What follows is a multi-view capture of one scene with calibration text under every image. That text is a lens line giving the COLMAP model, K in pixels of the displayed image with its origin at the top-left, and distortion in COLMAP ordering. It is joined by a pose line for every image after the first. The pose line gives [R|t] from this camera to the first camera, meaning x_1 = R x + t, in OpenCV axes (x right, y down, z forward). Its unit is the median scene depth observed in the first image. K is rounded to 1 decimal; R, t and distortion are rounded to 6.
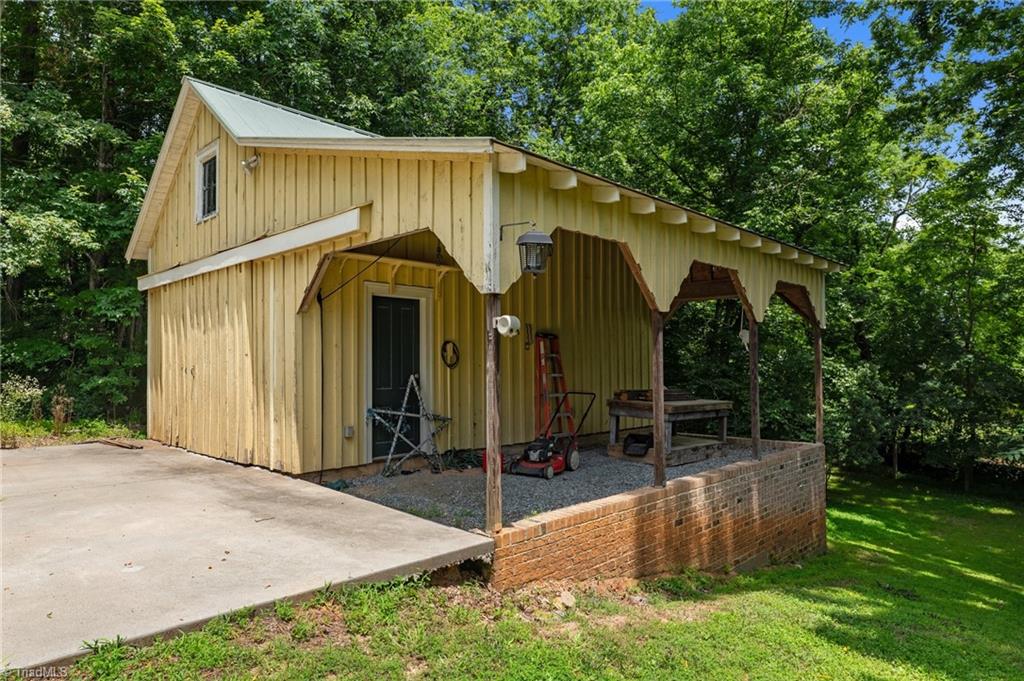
lens RADIAL K [[618.8, 0, 510.8], [0, 618.8, 347.4], [0, 0, 1]] dist [0.004967, 0.000191]
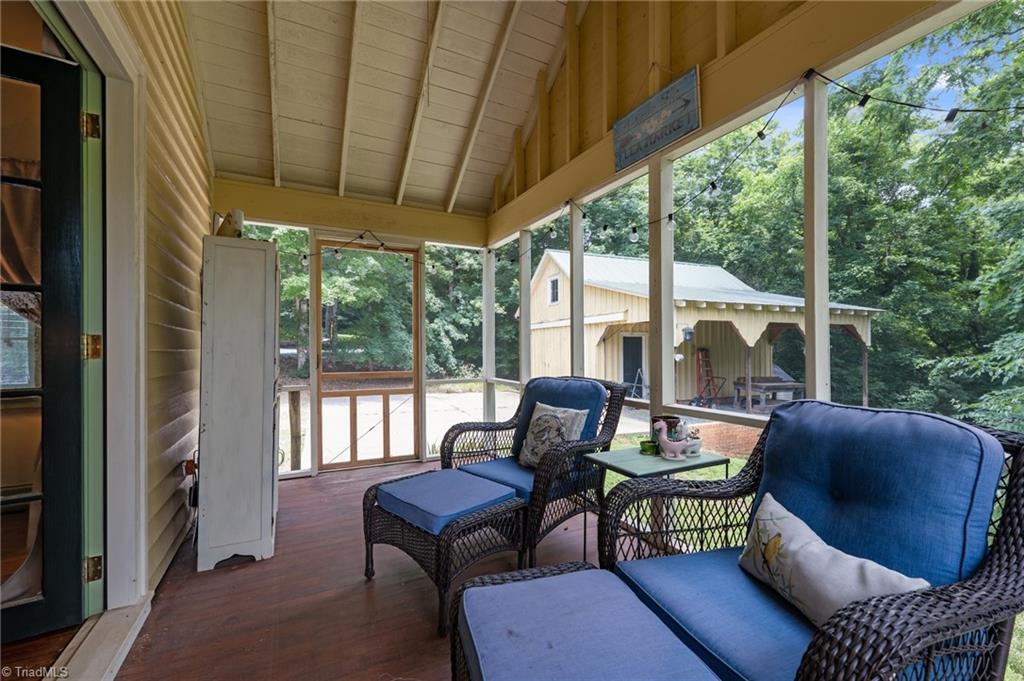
lens RADIAL K [[423.1, 0, 512.7], [0, 423.1, 344.3], [0, 0, 1]] dist [0.003156, 0.000167]
pose [[0.919401, 0.000056, -0.393321, 0.034463], [0.008358, 0.999771, 0.019682, -0.084792], [0.393232, -0.021383, 0.919190, -0.691202]]
